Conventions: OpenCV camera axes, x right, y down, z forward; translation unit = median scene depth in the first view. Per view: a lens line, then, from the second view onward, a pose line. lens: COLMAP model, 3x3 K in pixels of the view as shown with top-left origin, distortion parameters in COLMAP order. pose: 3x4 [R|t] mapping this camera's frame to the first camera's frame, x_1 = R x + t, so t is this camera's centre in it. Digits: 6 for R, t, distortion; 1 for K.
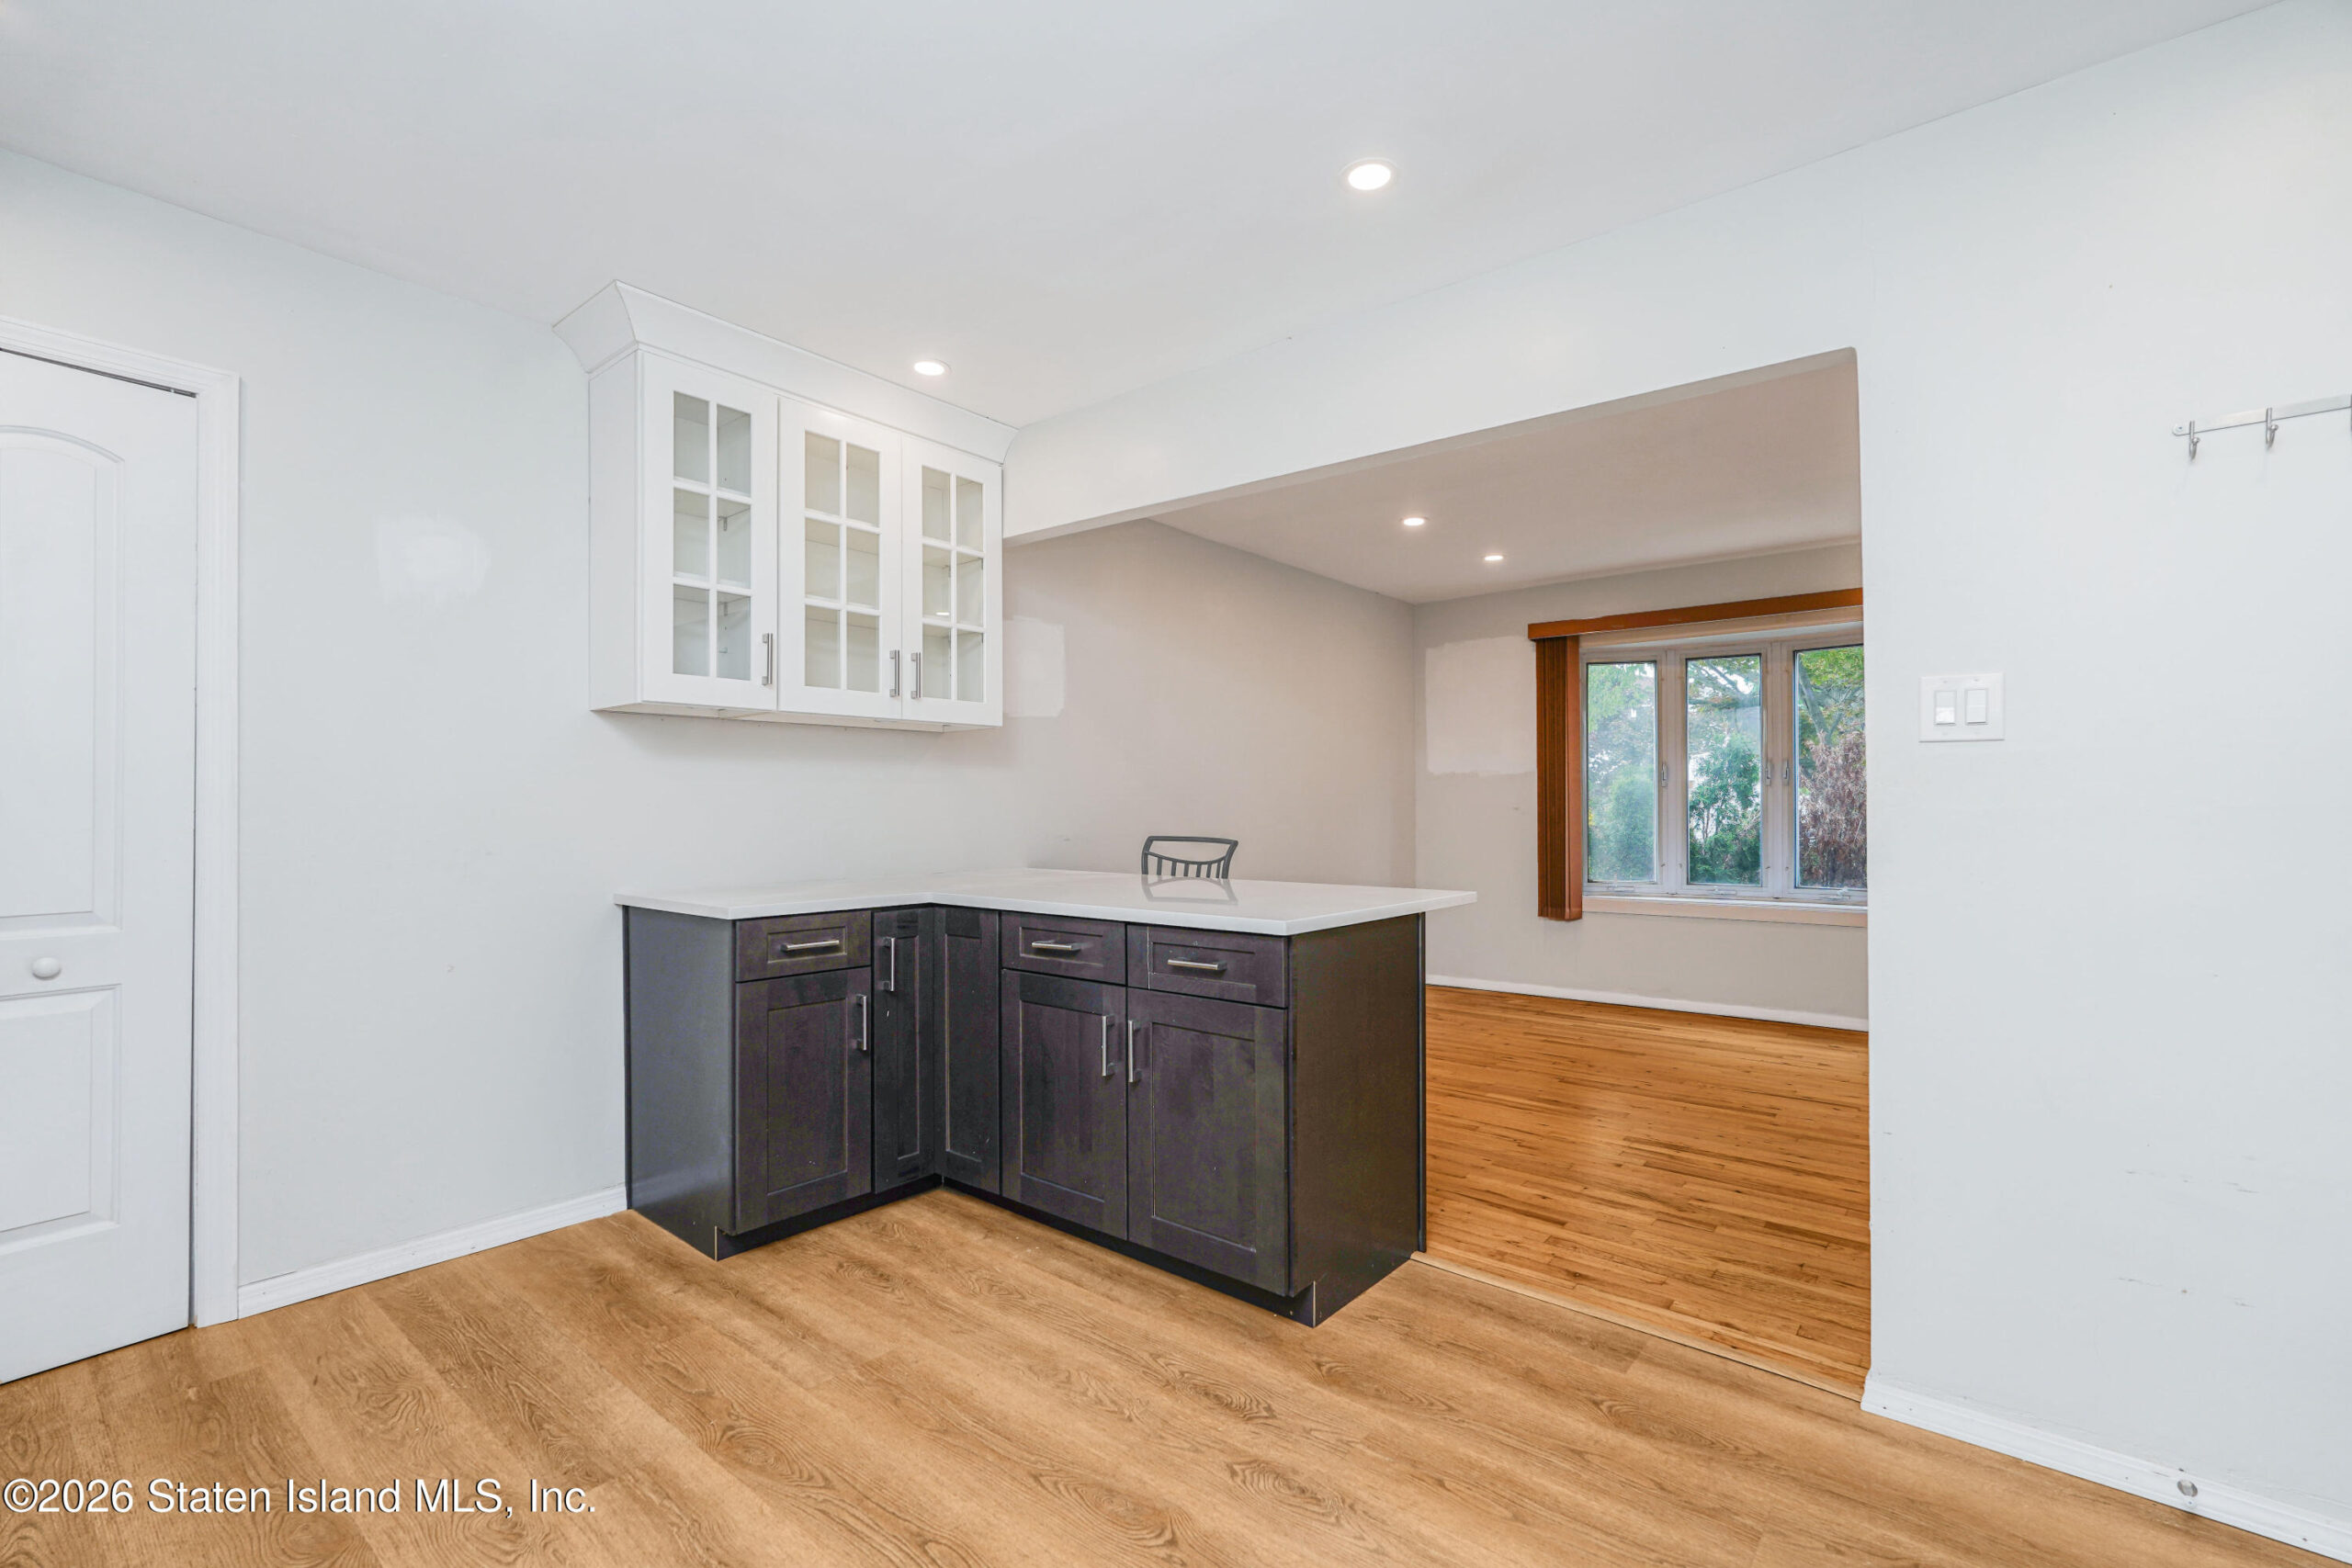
lens RADIAL K [[1039.8, 0, 1173.6], [0, 1039.8, 798.6], [0, 0, 1]] dist [-0.014186, 0.007968]
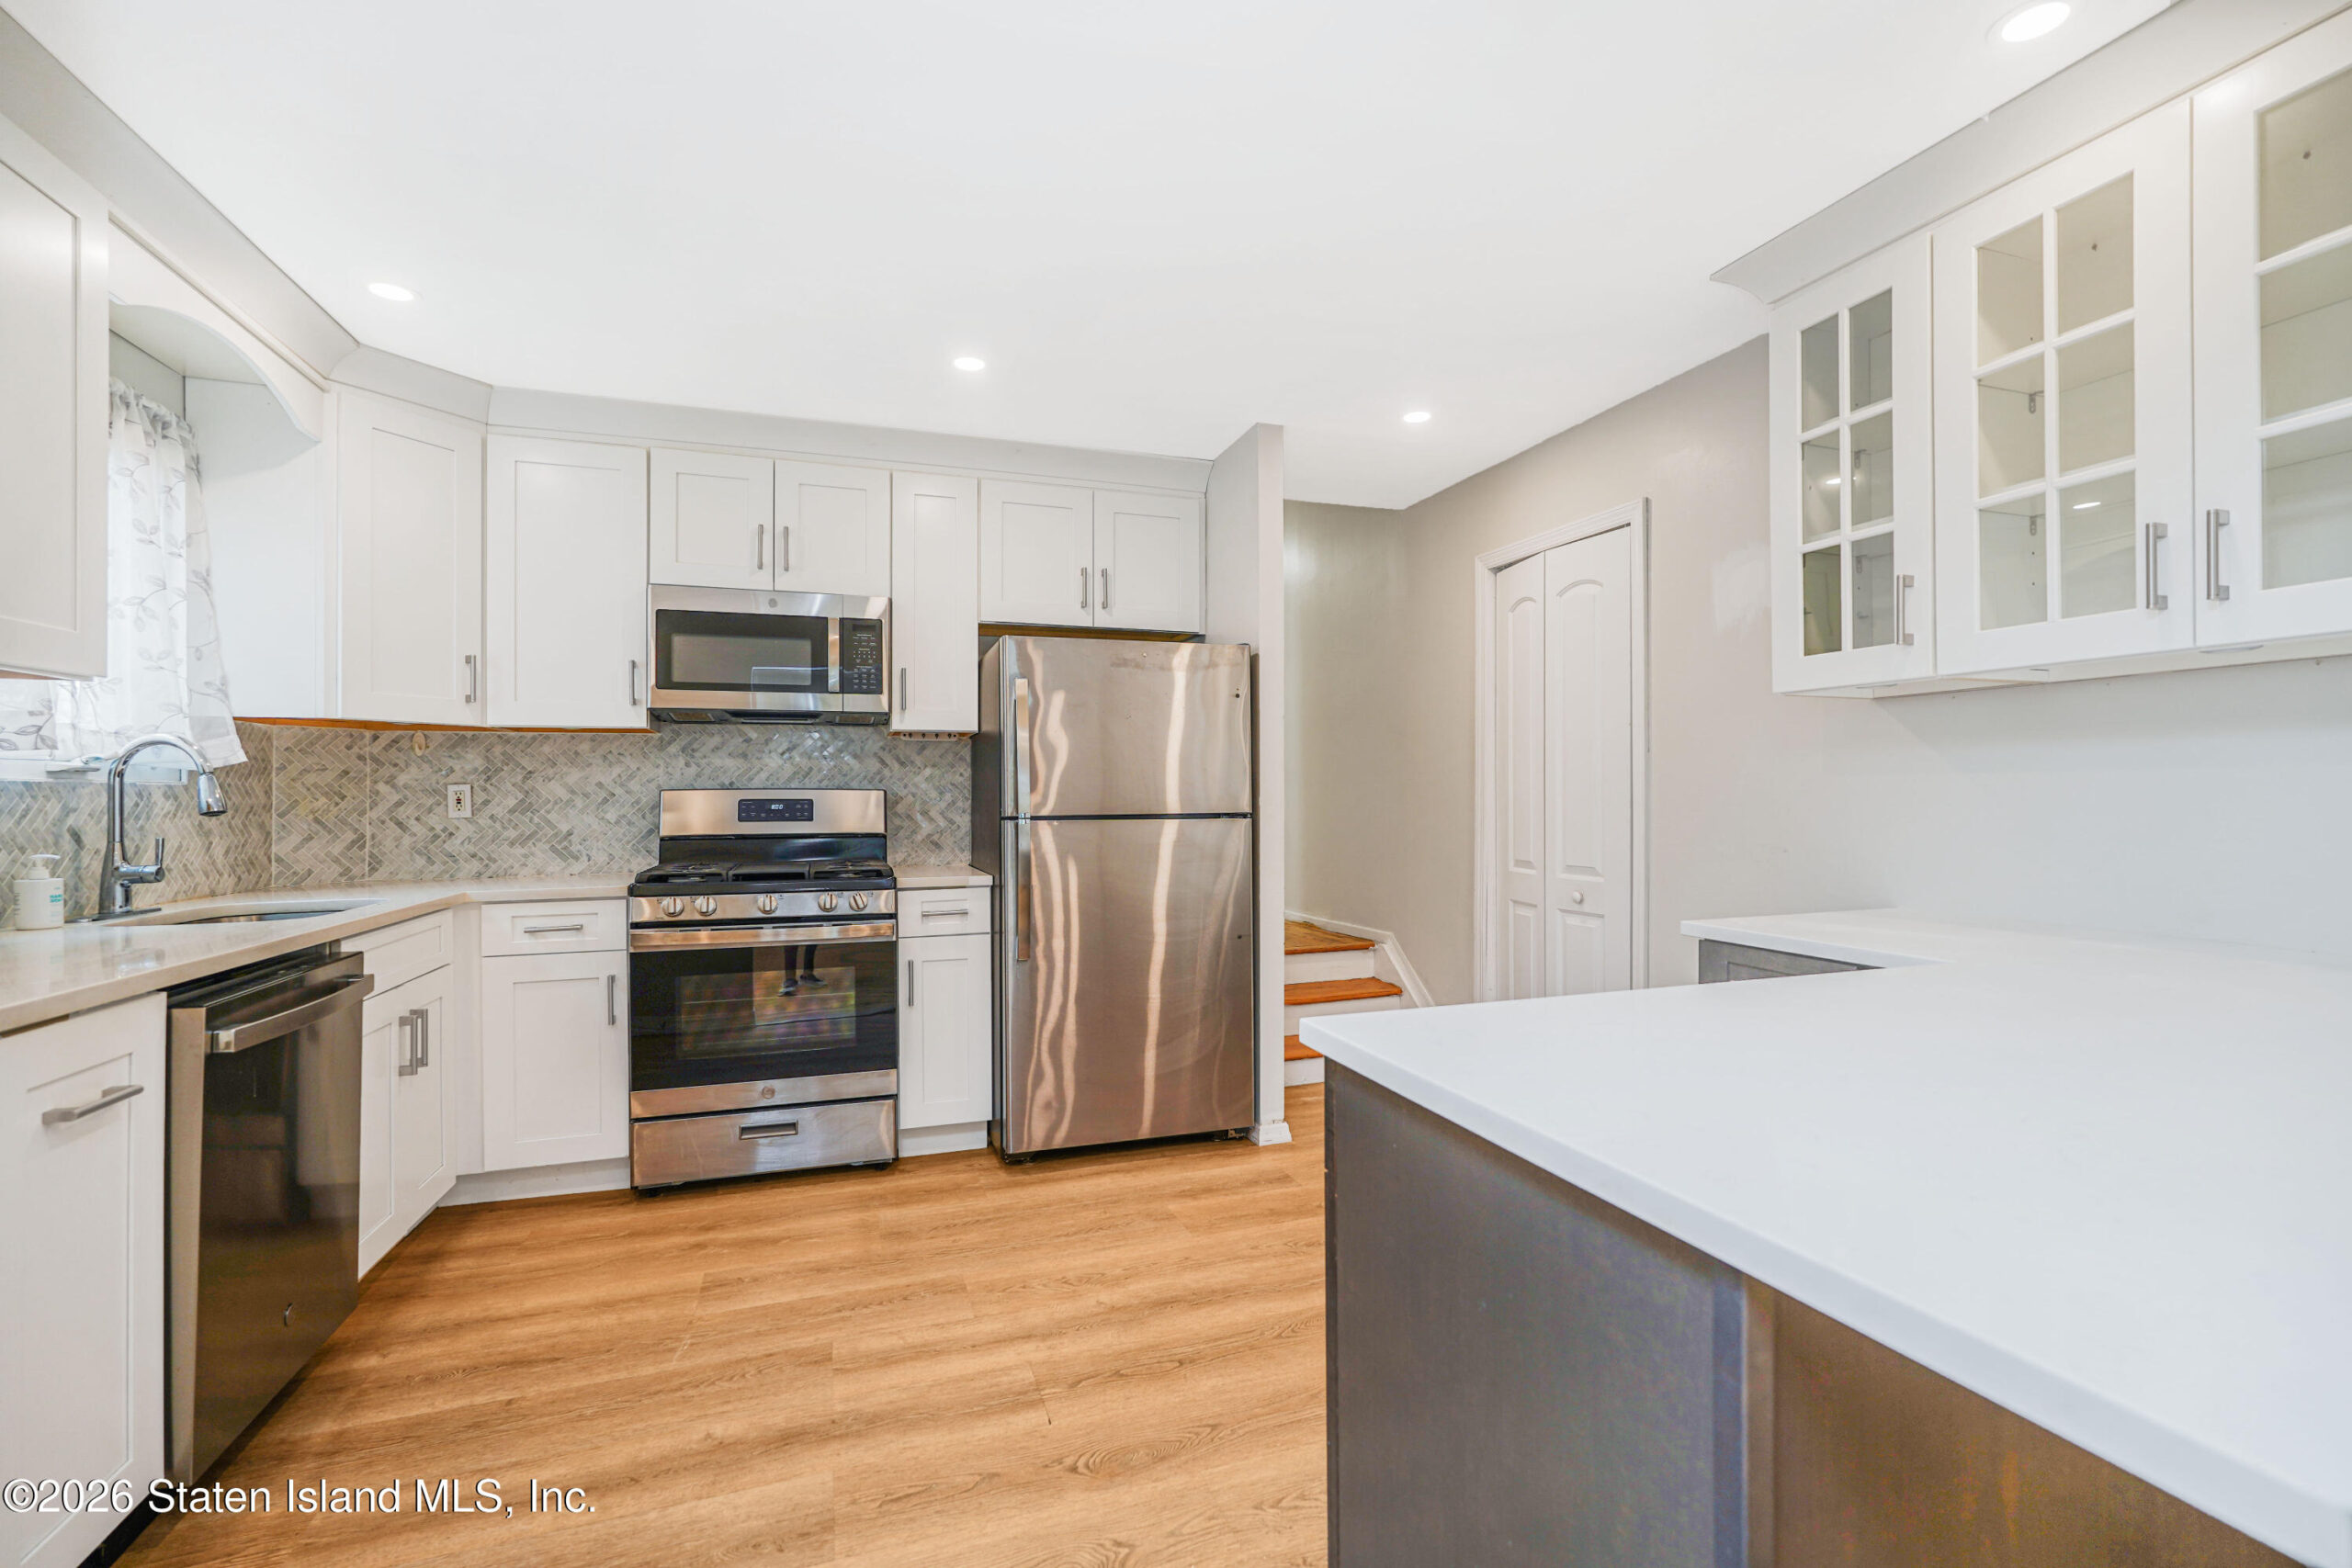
lens RADIAL K [[1039.8, 0, 1187.0], [0, 1039.8, 792.3], [0, 0, 1]] dist [-0.014186, 0.007968]
pose [[-0.522156, 0.004457, -0.852838, 0.518789], [0.014111, 0.999895, -0.003413, -0.011312], [0.852733, -0.013816, -0.522164, 0.985351]]
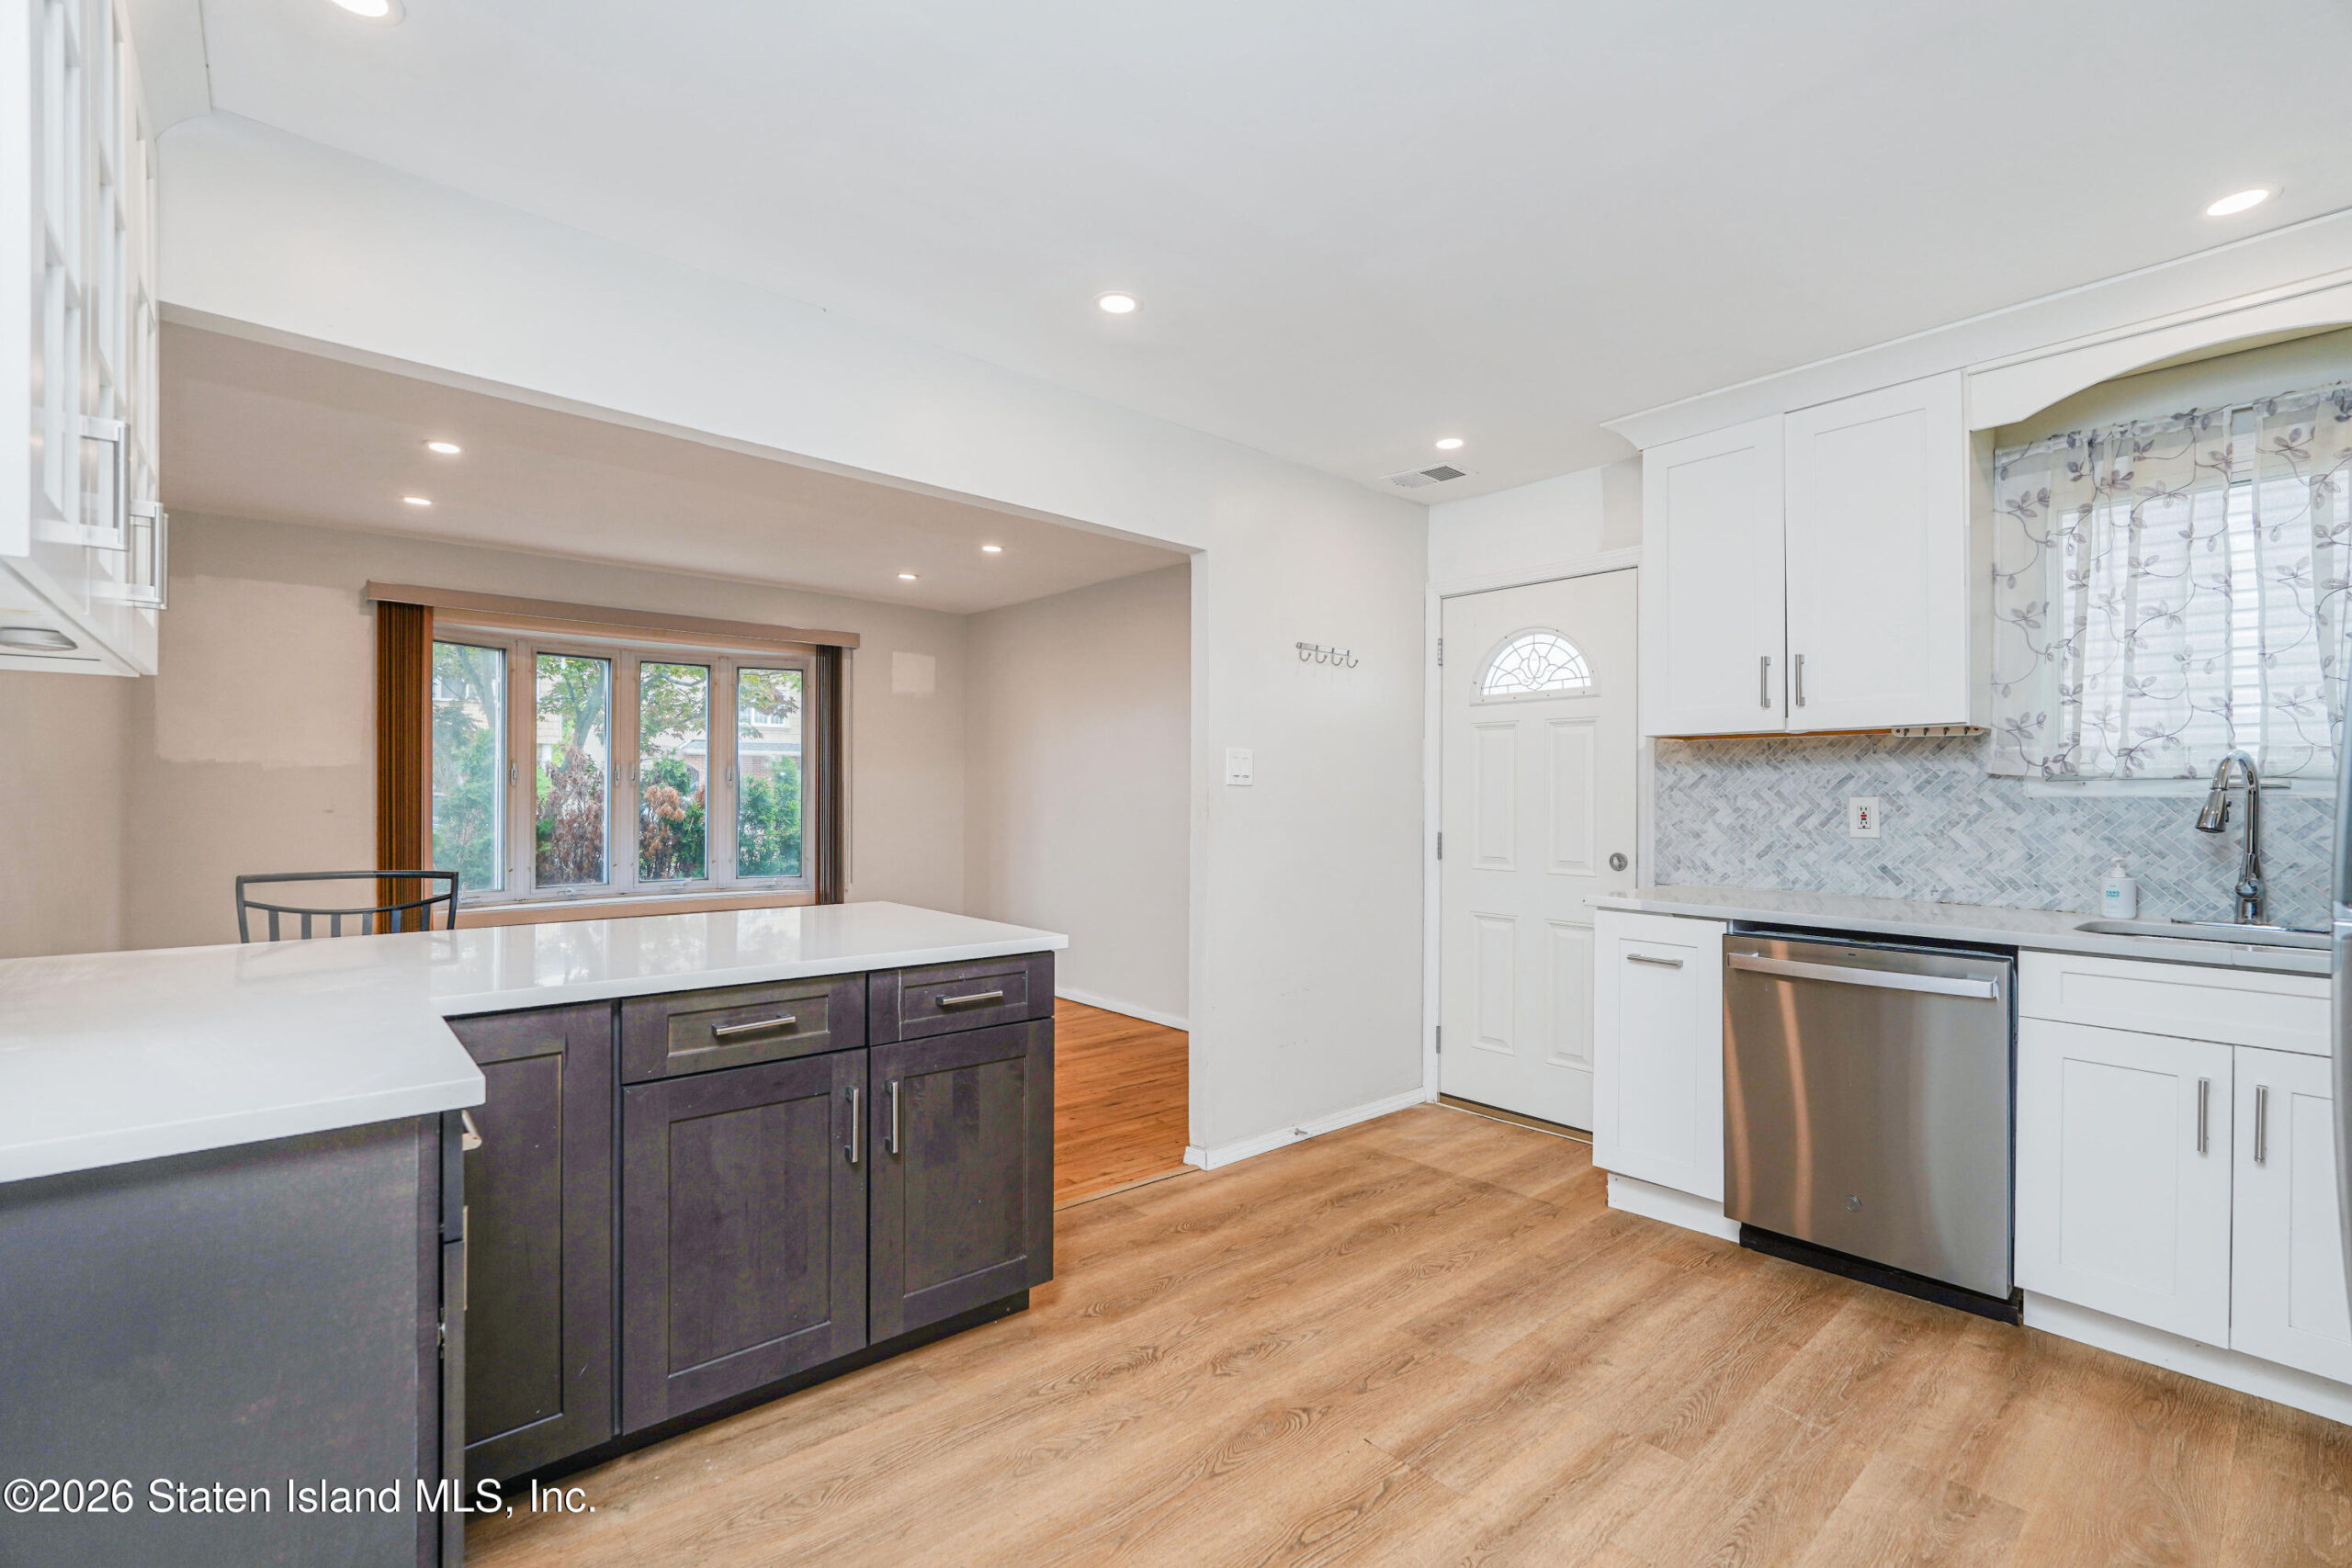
lens RADIAL K [[1039.8, 0, 1182.5], [0, 1039.8, 787.9], [0, 0, 1]] dist [-0.014186, 0.007968]
pose [[0.160398, 0.008036, 0.987020, -0.749810], [-0.013443, 0.999892, -0.005956, -0.025820], [-0.986961, -0.012313, 0.160489, 0.549076]]
